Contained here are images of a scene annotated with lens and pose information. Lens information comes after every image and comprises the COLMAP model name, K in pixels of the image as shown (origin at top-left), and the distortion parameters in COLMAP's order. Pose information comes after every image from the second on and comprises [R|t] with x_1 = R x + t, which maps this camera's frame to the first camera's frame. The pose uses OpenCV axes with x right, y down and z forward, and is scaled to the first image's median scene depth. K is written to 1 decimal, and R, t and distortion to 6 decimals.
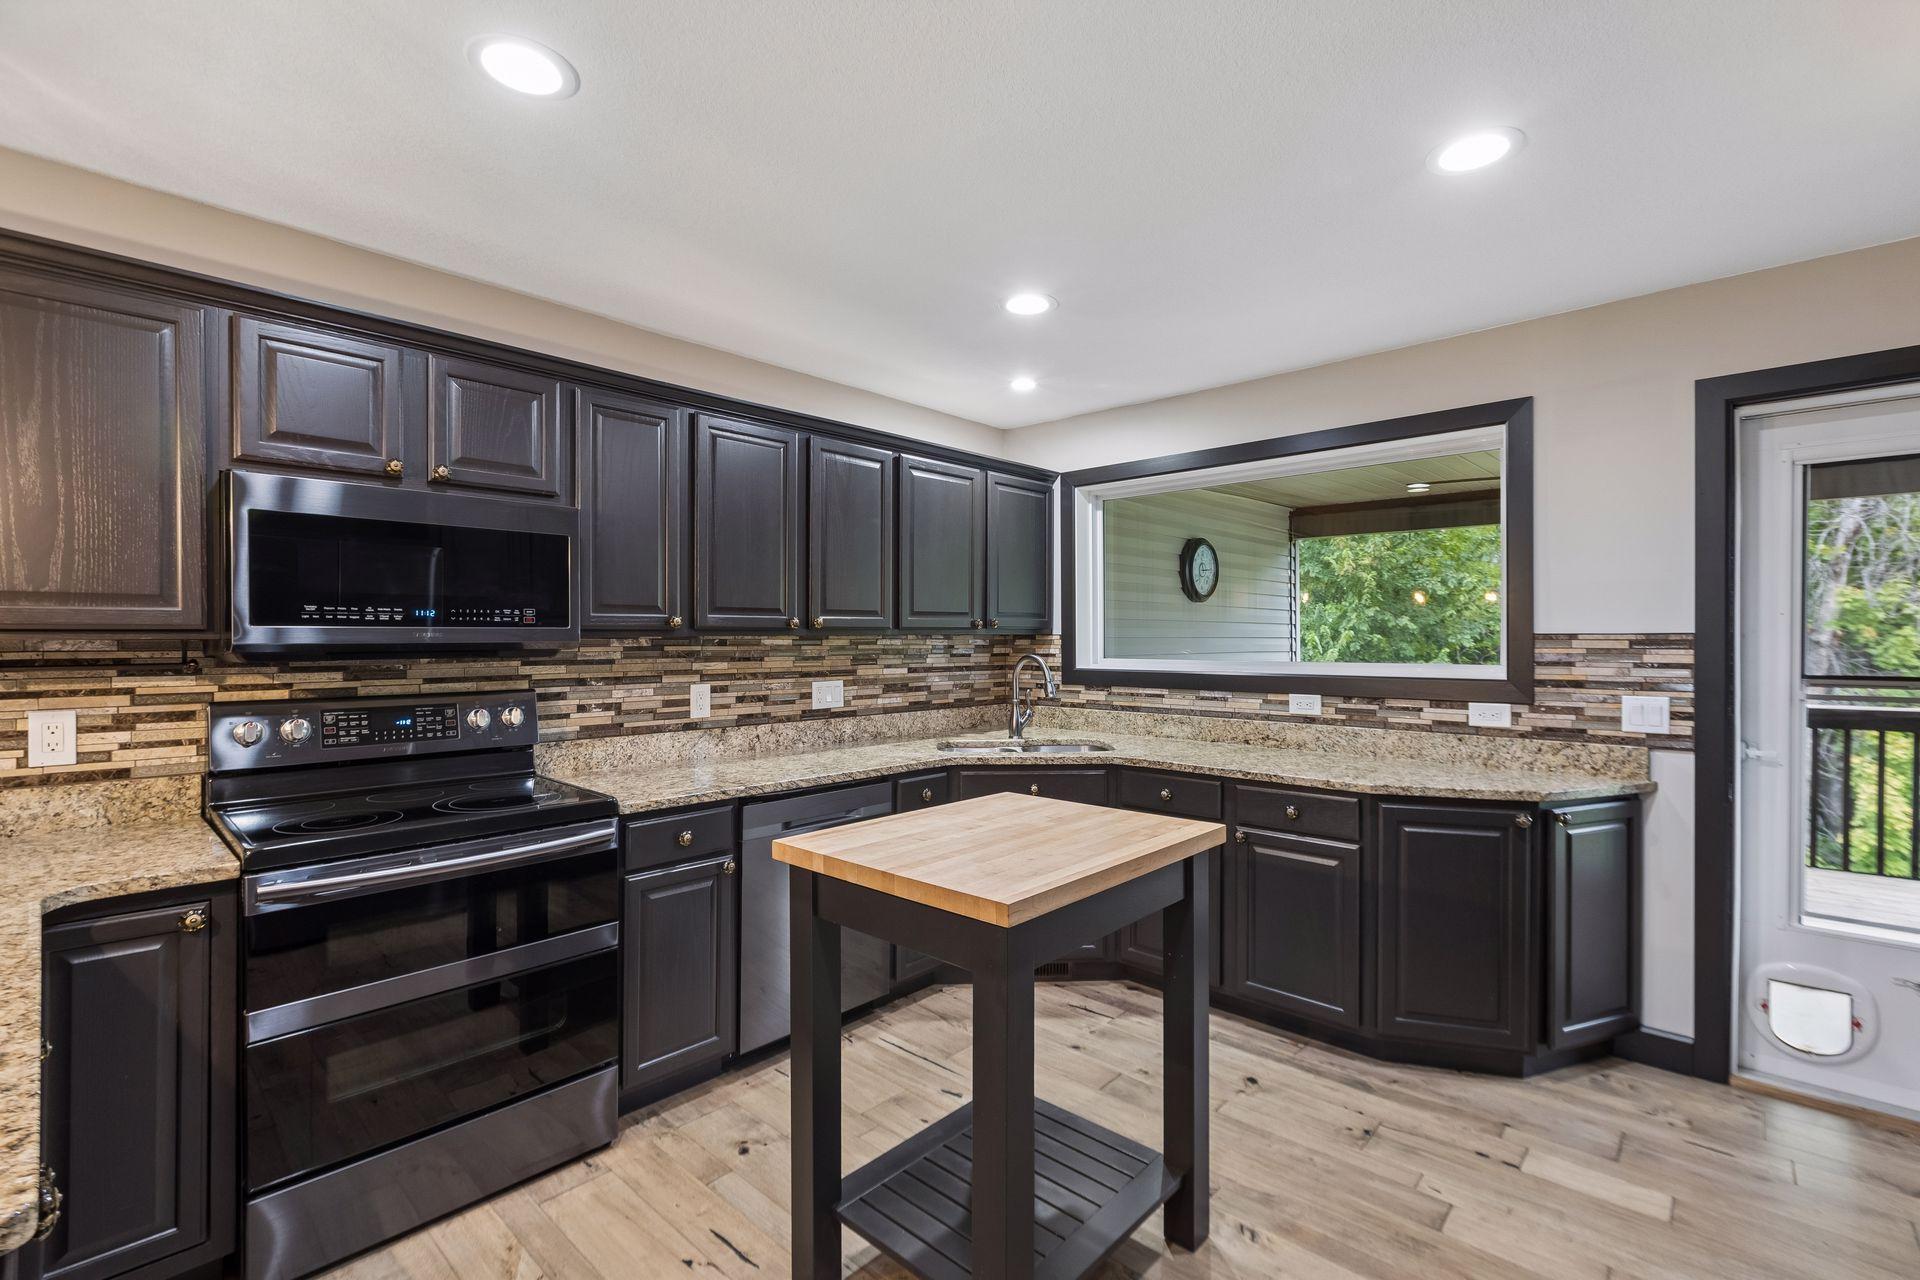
lens RADIAL K [[849.4, 0, 963.6], [0, 849.4, 640.9], [0, 0, 1]] dist [-0.004575, -0.000353]
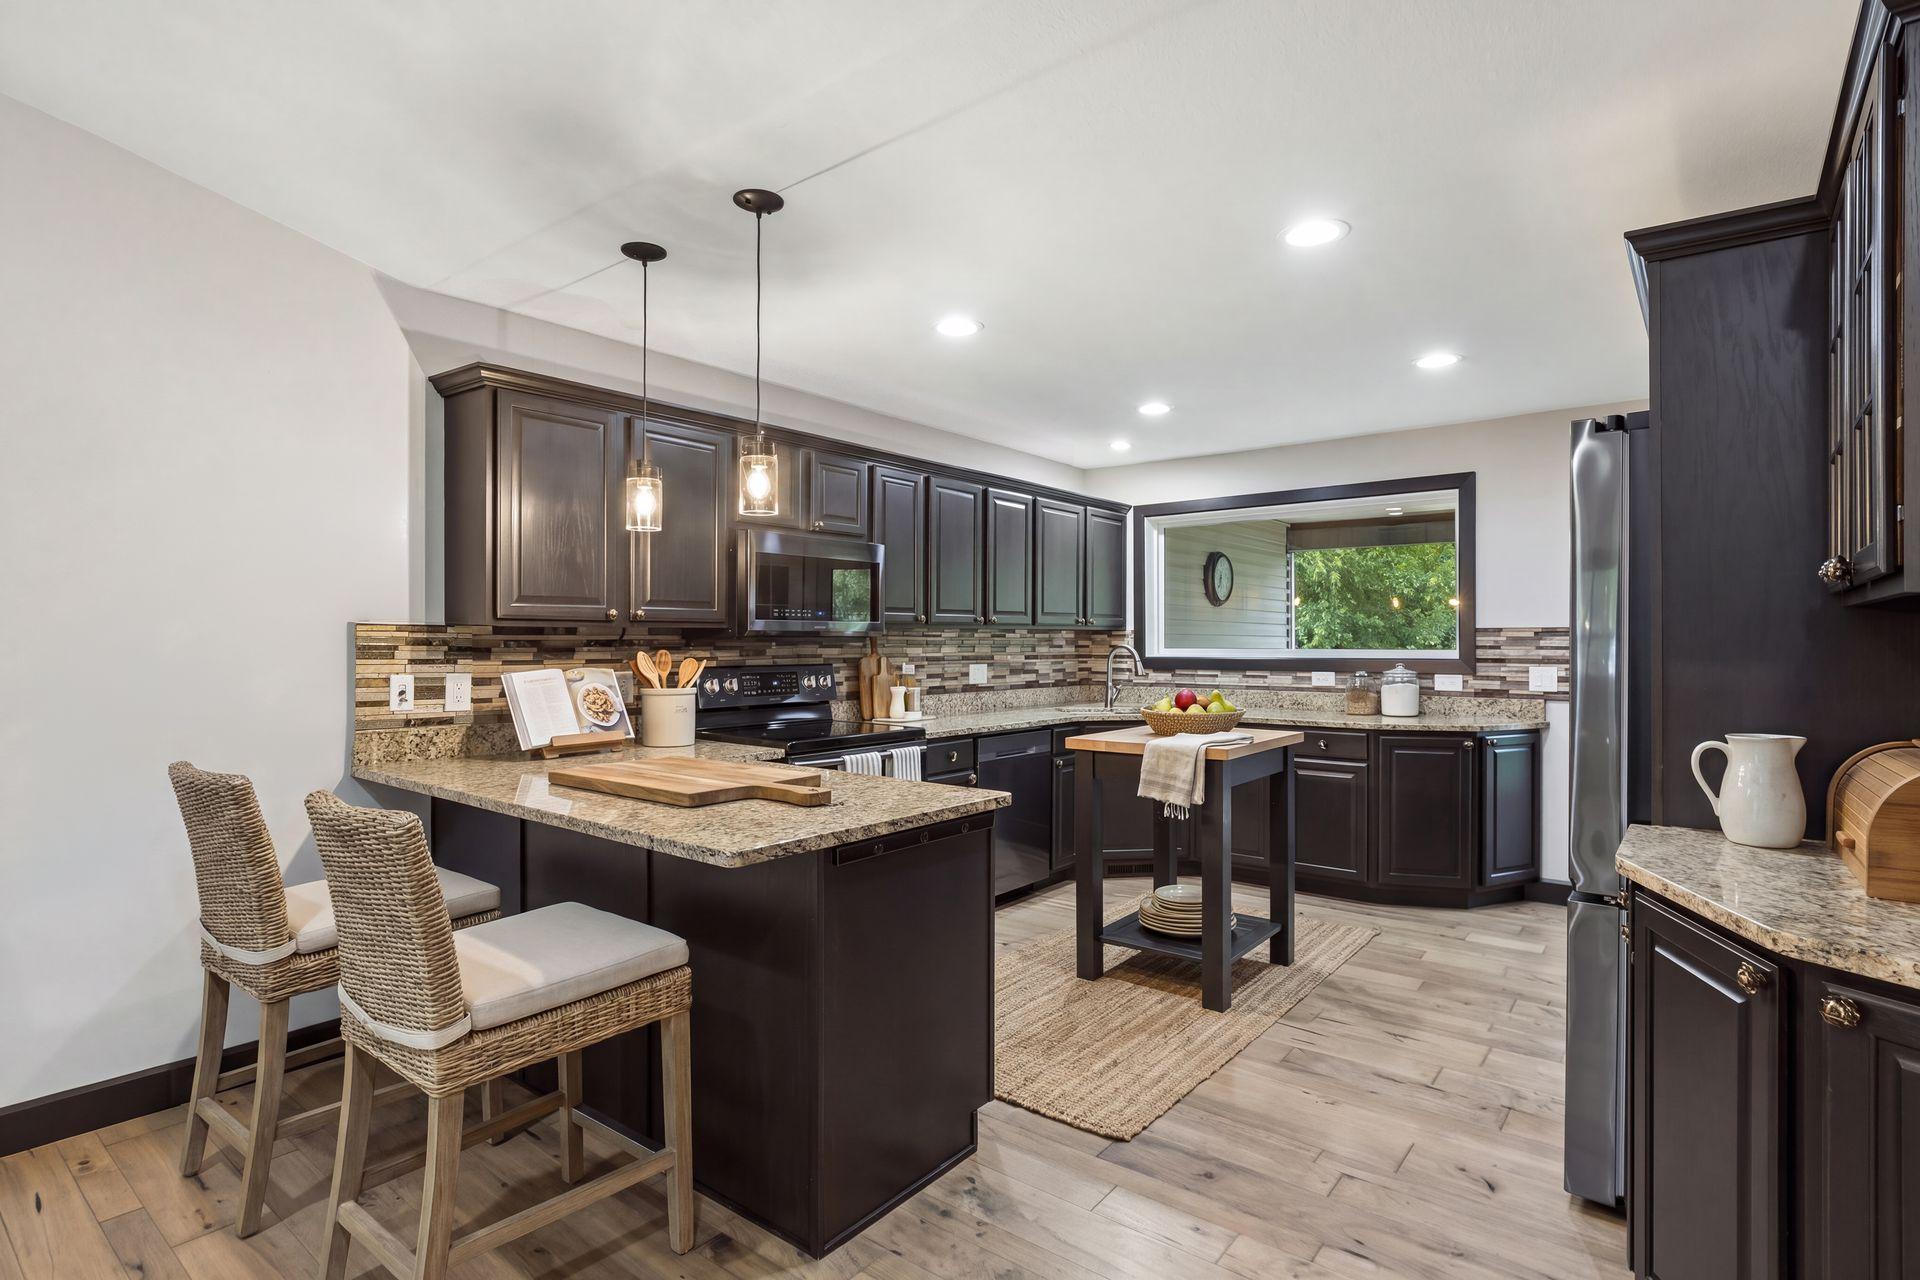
lens RADIAL K [[943.5, 0, 958.1], [0, 943.5, 642.8], [0, 0, 1]] dist [-0.017034, 0.000022]
pose [[0.997800, -0.000061, 0.066300, -0.326955], [0.000275, 0.999995, -0.003212, 0.020884], [-0.066300, 0.003223, 0.997795, -0.552823]]
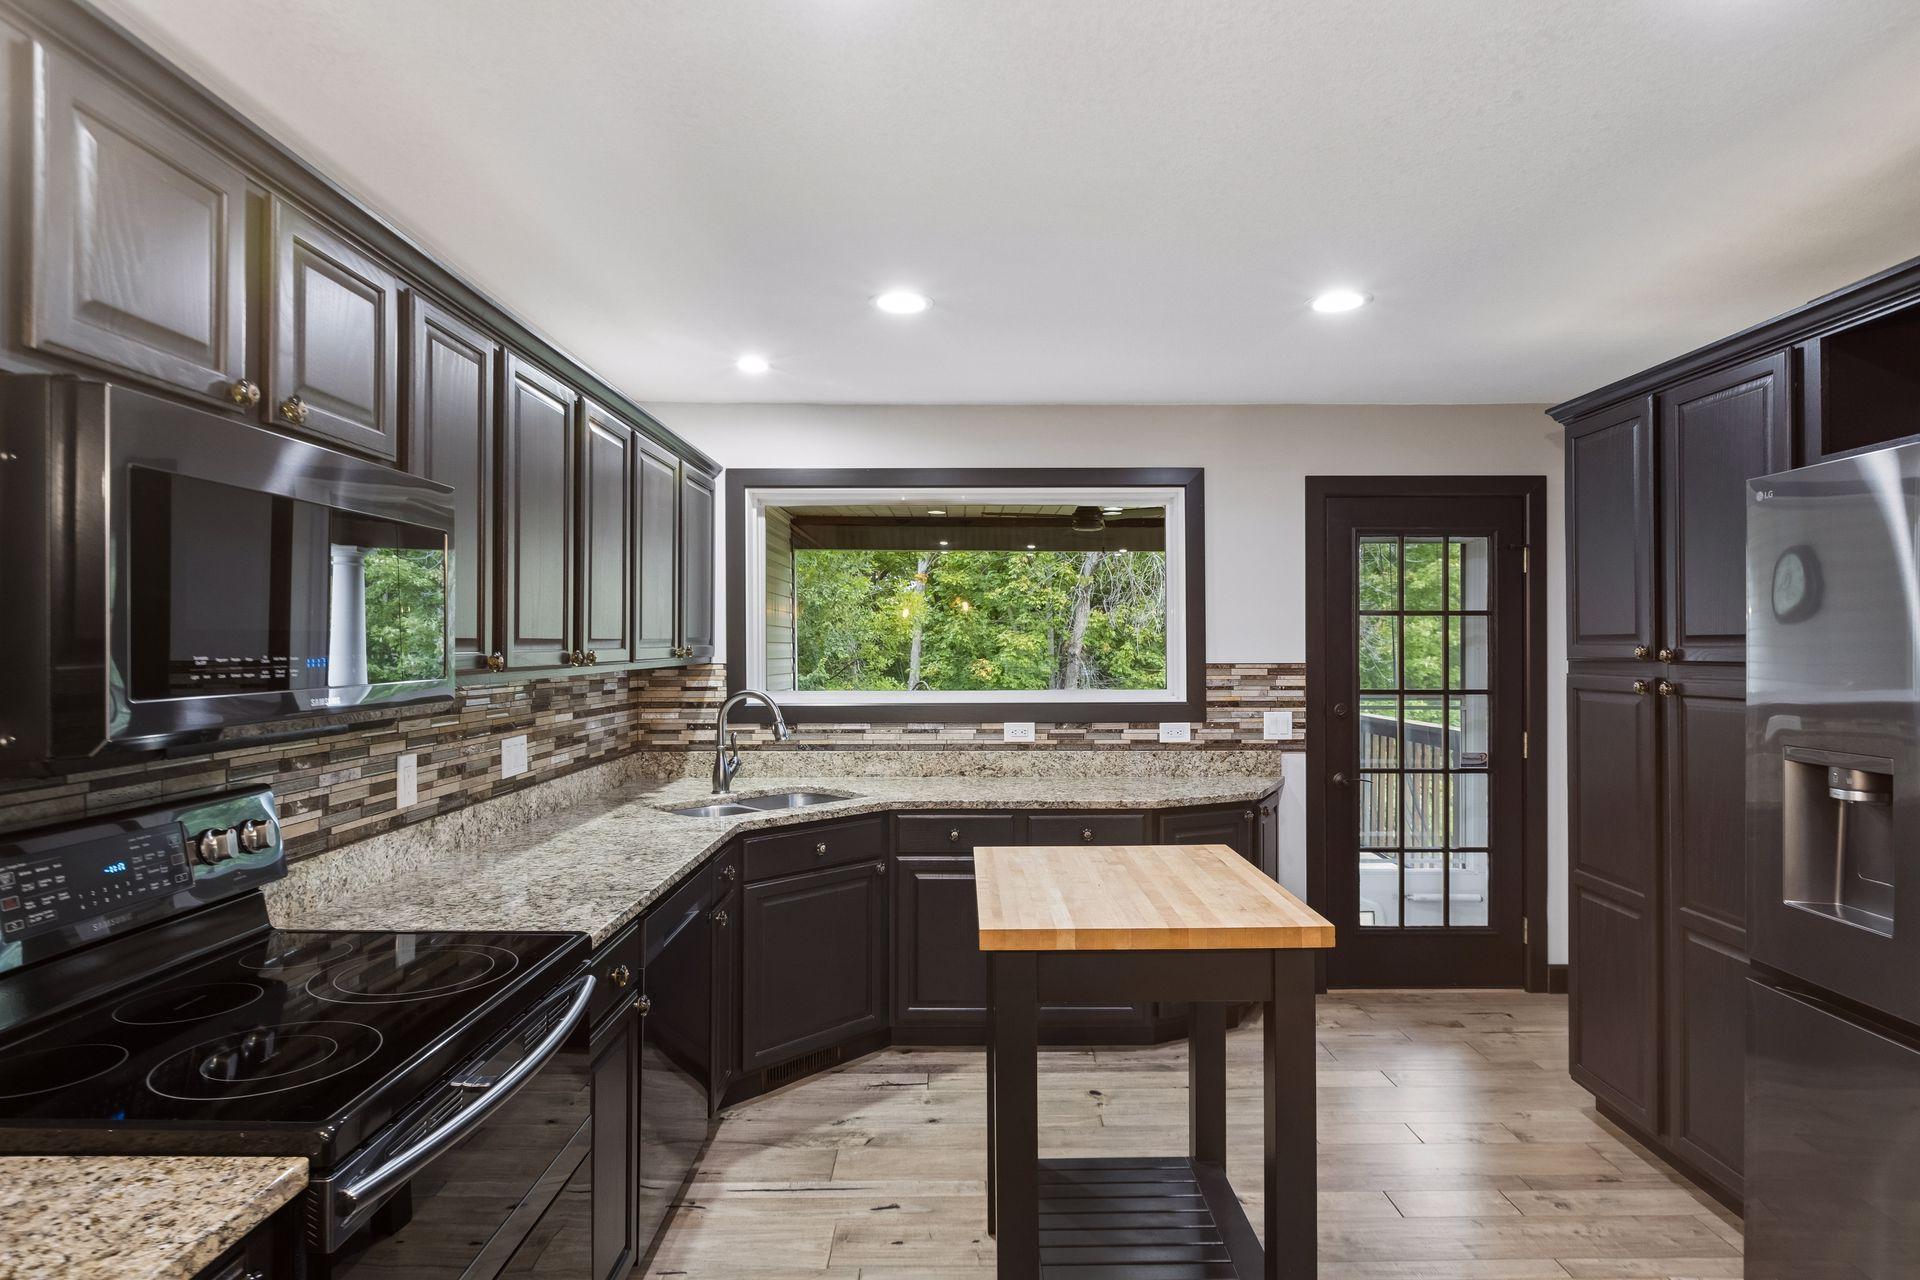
lens RADIAL K [[1033.2, 0, 974.0], [0, 1033.2, 647.5], [0, 0, 1]] dist [-0.003755, -0.002177]
pose [[0.729416, -0.001024, 0.684070, -0.524407], [0.003218, 0.999993, -0.001935, -0.026754], [-0.684063, 0.003613, 0.729414, 0.134670]]
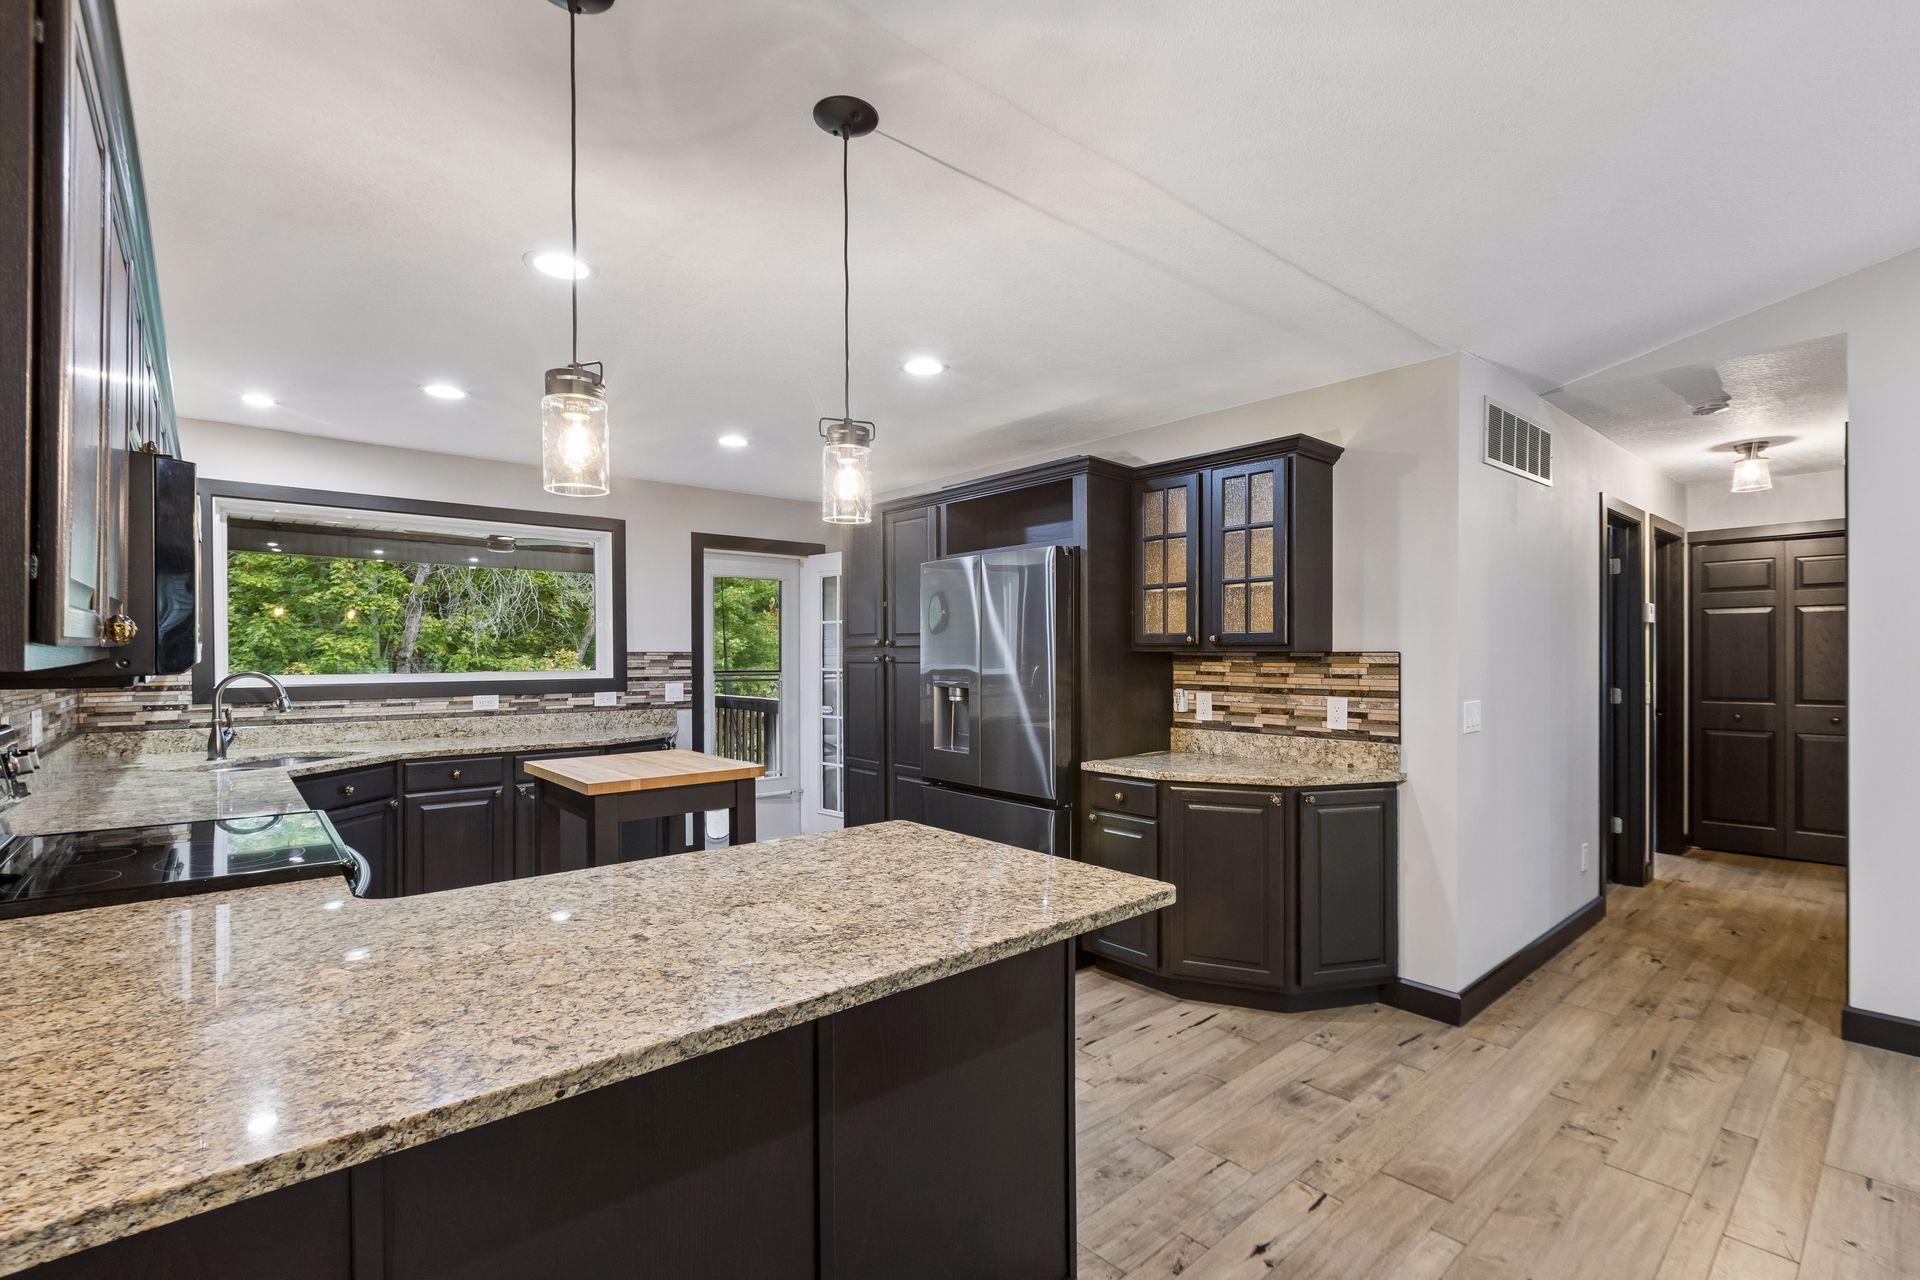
lens RADIAL K [[849.4, 0, 974.7], [0, 849.4, 660.7], [0, 0, 1]] dist [-0.004575, -0.000353]
pose [[0.101406, -0.007949, 0.994813, -0.949885], [0.003343, 0.999965, 0.007649, -0.001161], [-0.994839, 0.002550, 0.101429, 0.071854]]
